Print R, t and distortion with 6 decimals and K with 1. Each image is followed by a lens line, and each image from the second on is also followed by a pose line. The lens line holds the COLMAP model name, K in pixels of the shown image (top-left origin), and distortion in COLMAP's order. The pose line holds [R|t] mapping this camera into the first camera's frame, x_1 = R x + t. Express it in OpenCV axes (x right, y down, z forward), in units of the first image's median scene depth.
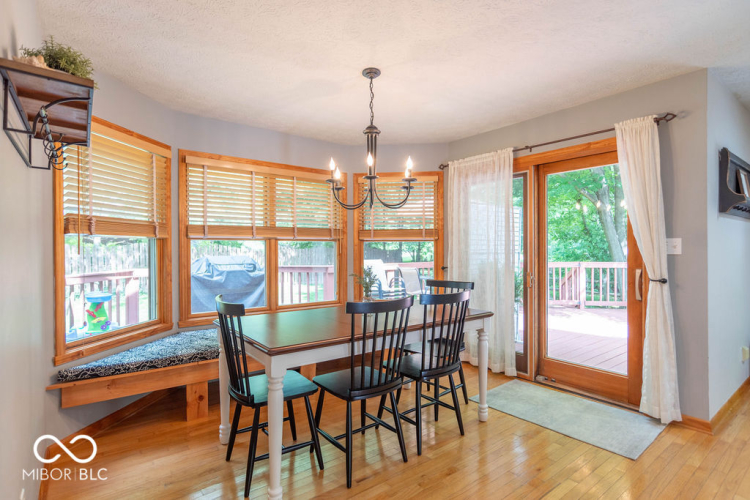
lens RADIAL K [[371.8, 0, 352.4], [0, 371.8, 249.8], [0, 0, 1]] dist [0.000813, 0.000193]
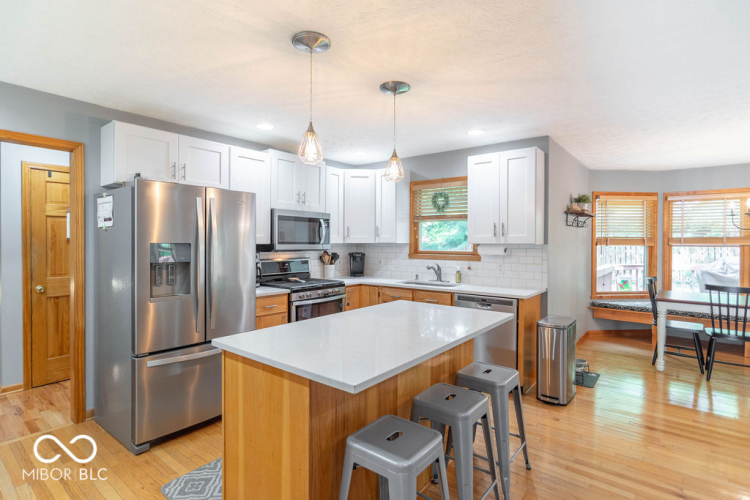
lens RADIAL K [[388.0, 0, 375.8], [0, 388.0, 246.7], [0, 0, 1]] dist [0.001317, 0.000143]
pose [[0.246006, 0.015230, -0.969149, 0.962093], [-0.005654, 0.999882, 0.014278, -0.047024], [0.969252, 0.001967, 0.246063, -0.733001]]
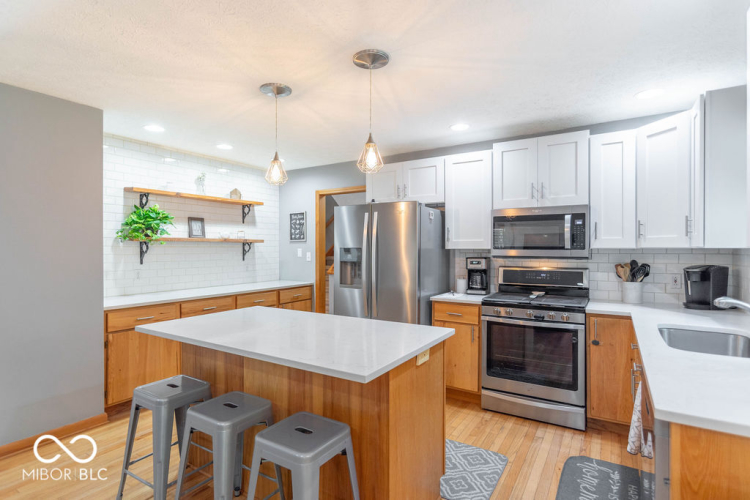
lens RADIAL K [[384.9, 0, 358.8], [0, 384.9, 235.7], [0, 0, 1]] dist [-0.001070, -0.000294]
pose [[-0.940913, -0.008860, -0.338532, 0.341150], [0.001424, 0.999545, -0.030118, -0.040671], [0.338645, -0.028820, -0.940473, 0.268699]]
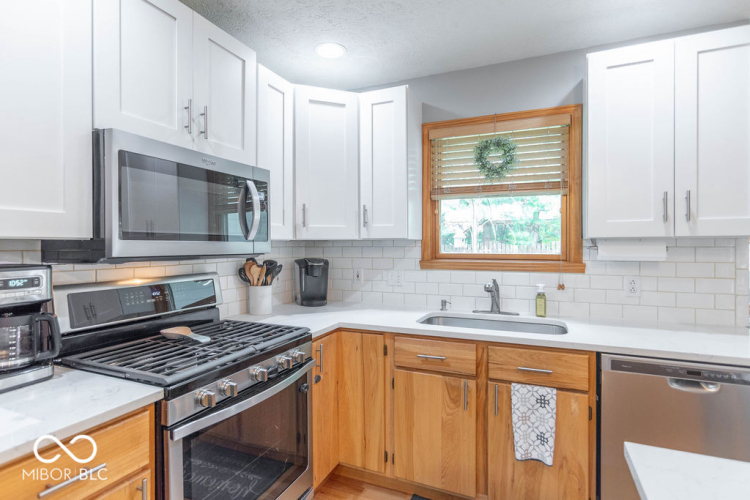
lens RADIAL K [[373.9, 0, 385.6], [0, 373.9, 248.4], [0, 0, 1]] dist [0.000478, 0.000406]
pose [[0.522339, 0.010361, -0.852675, 0.047371], [-0.001573, 0.999936, 0.011188, -0.028580], [0.852737, -0.004503, 0.522322, -0.694061]]
